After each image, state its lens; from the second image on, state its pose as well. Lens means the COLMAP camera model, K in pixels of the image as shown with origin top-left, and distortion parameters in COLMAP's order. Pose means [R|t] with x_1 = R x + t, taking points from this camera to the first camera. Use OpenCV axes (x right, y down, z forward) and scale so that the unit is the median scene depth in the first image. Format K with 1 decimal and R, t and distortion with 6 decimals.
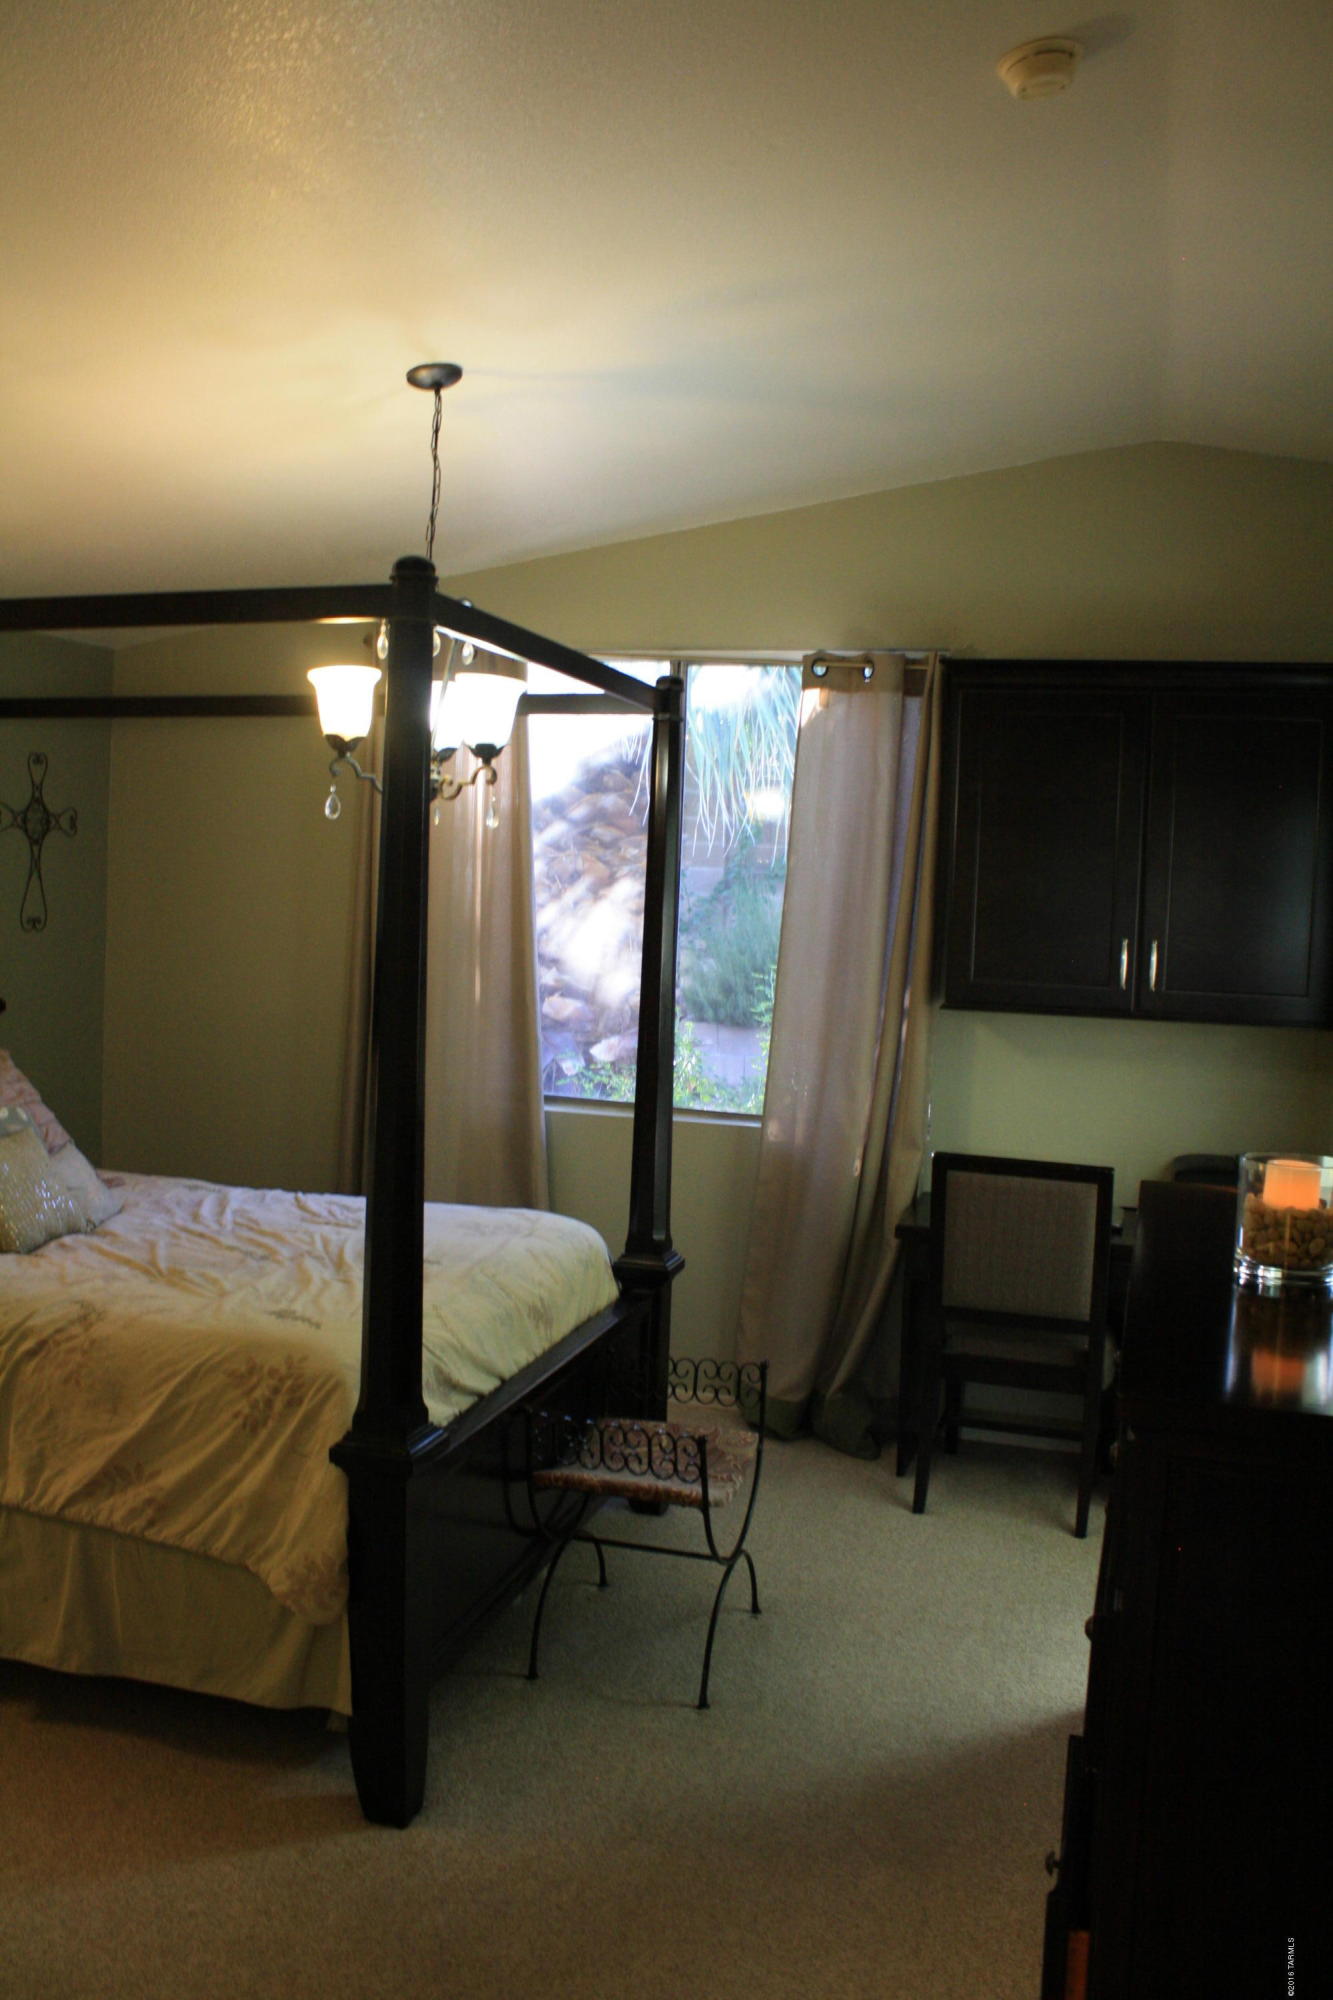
lens RADIAL K [[1701.0, 0, 654.5], [0, 1701.0, 987.3], [0, 0, 1]] dist [-0.154782, 0.122205]
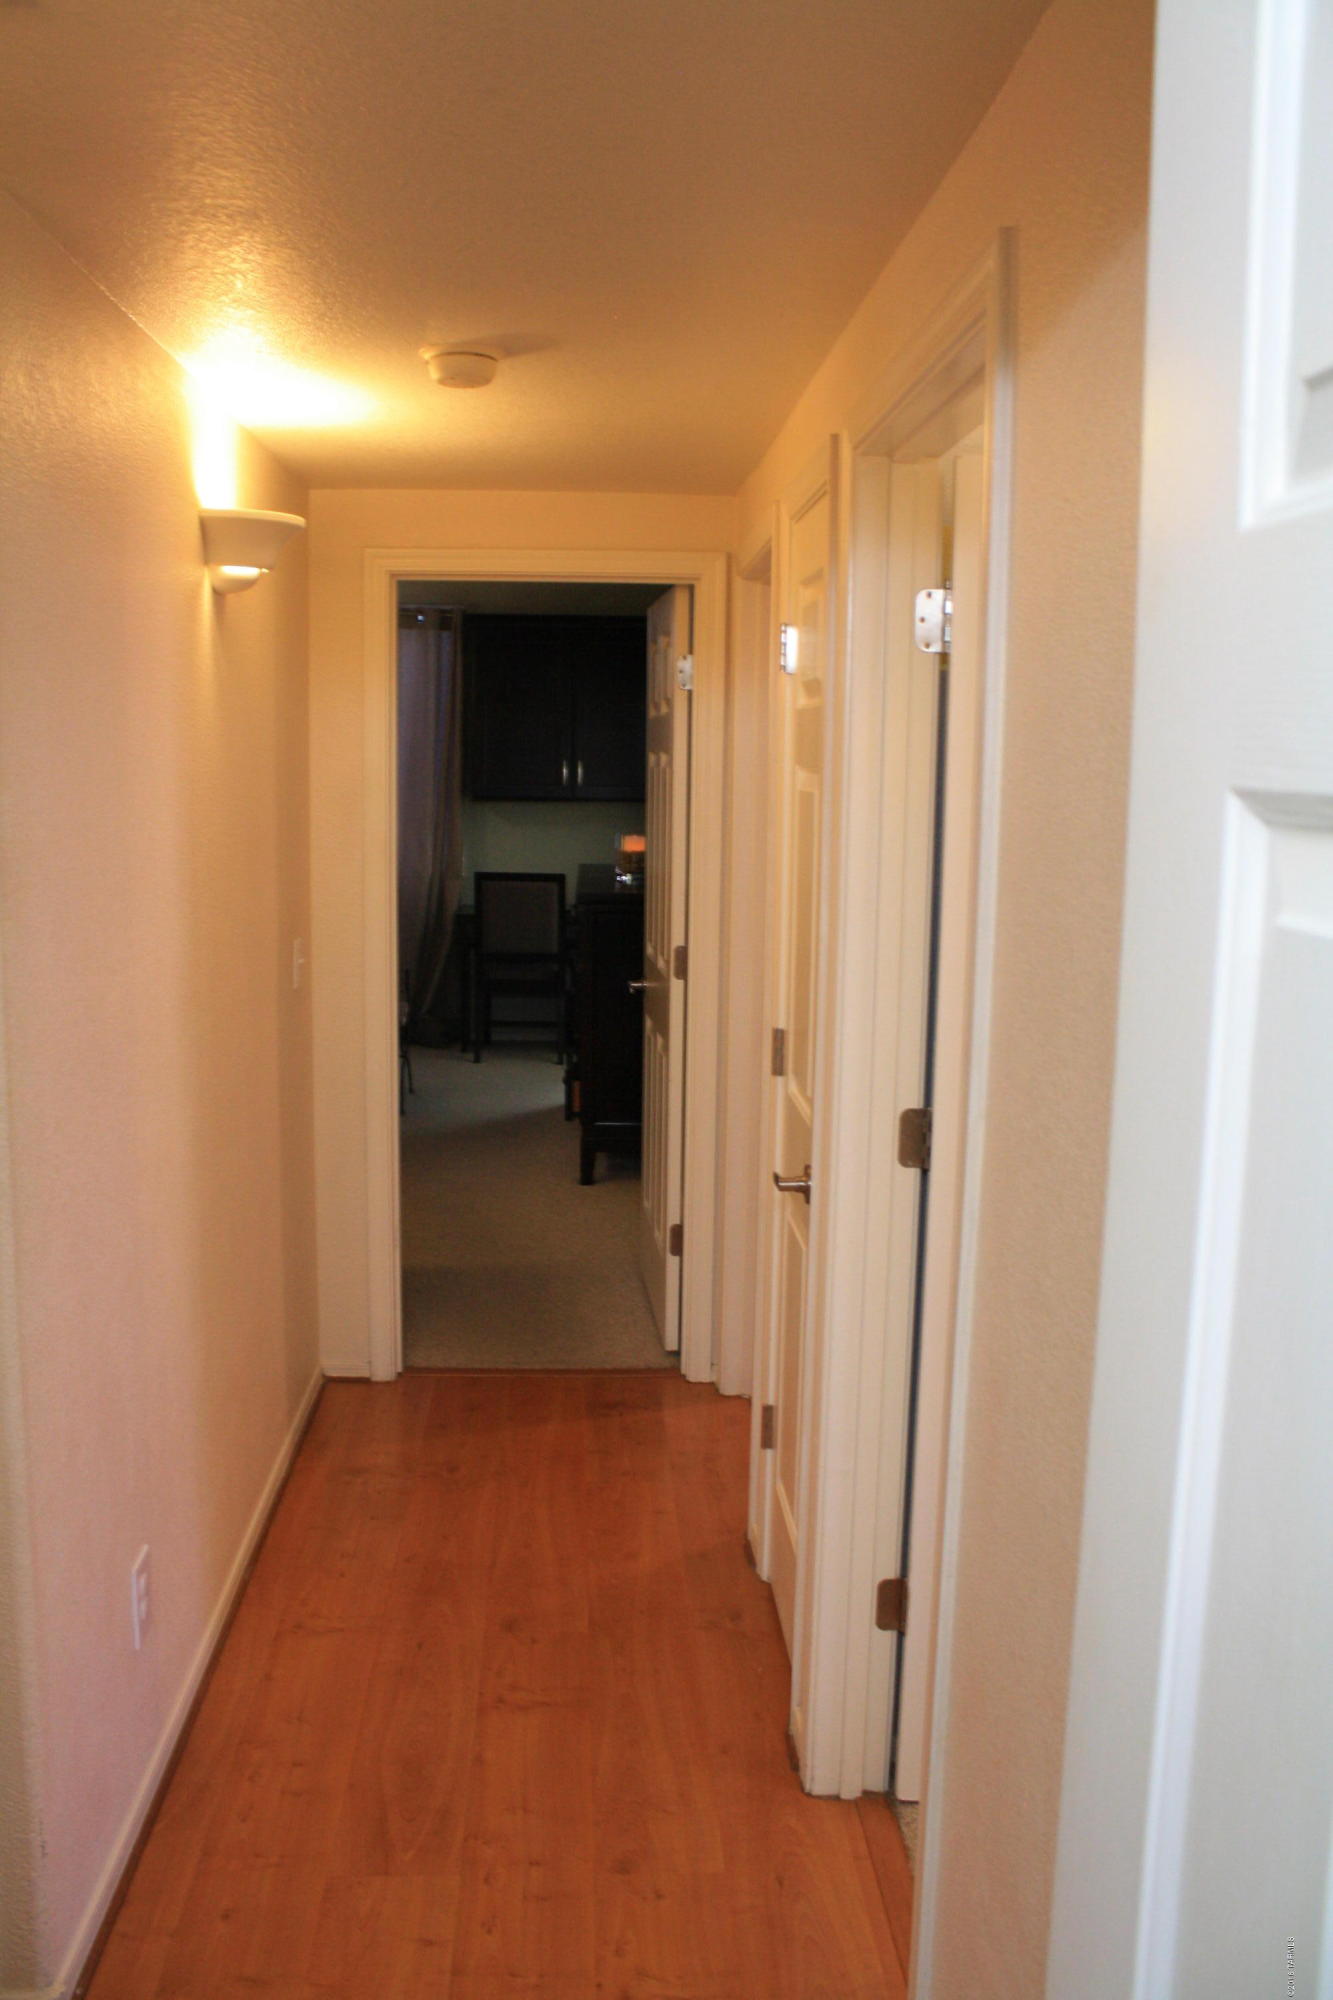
lens RADIAL K [[1701.0, 0, 654.5], [0, 1701.0, 987.3], [0, 0, 1]] dist [-0.154782, 0.122205]
pose [[0.944948, -0.074073, 0.318727, -0.254010], [0.044922, 0.994185, 0.097869, 0.044379], [-0.324123, -0.078163, 0.942780, -0.858886]]
